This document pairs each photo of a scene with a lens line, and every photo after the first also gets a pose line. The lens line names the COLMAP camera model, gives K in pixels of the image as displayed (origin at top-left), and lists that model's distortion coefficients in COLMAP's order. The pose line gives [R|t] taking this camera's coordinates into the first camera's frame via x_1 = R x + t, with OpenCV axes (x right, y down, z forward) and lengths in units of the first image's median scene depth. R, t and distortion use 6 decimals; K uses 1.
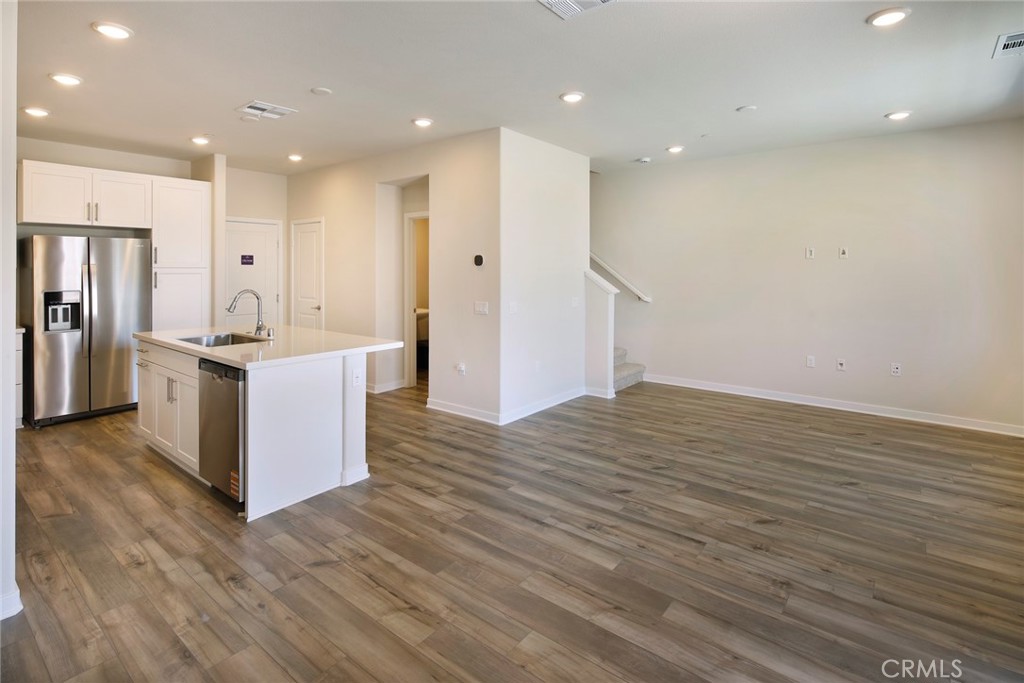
lens RADIAL K [[500.3, 0, 507.4], [0, 500.3, 268.2], [0, 0, 1]] dist [-0.000002, -0.000167]
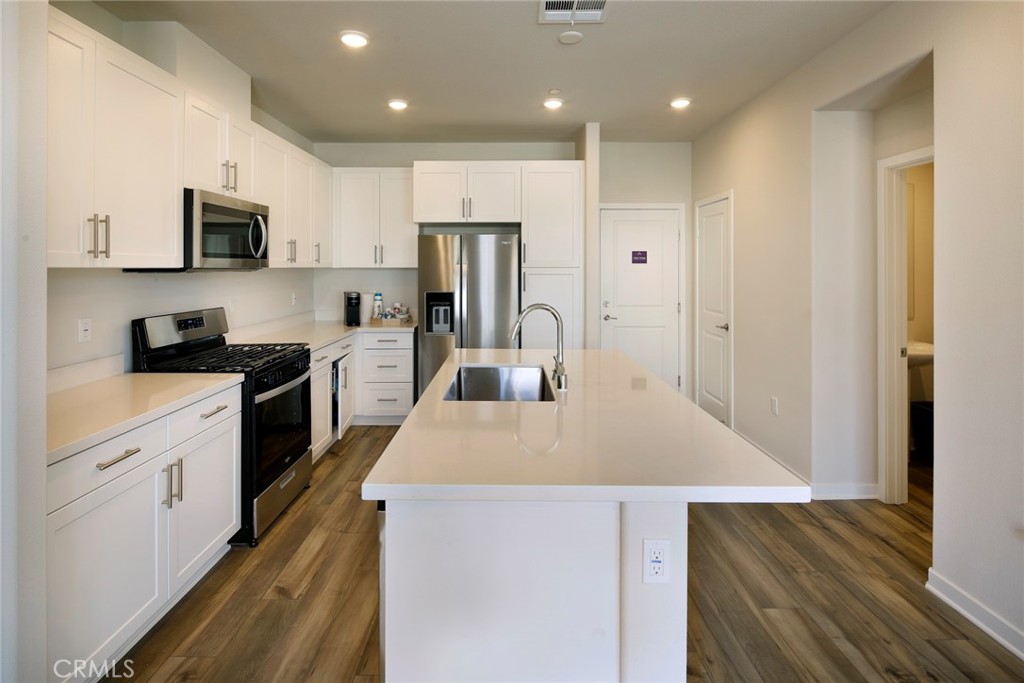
lens RADIAL K [[500.3, 0, 507.4], [0, 500.3, 268.2], [0, 0, 1]] dist [-0.000002, -0.000167]
pose [[0.629032, -0.001789, -0.777377, -0.059108], [0.002449, 0.999997, -0.000319, 0.000614], [0.777375, -0.001704, 0.629035, 0.496938]]
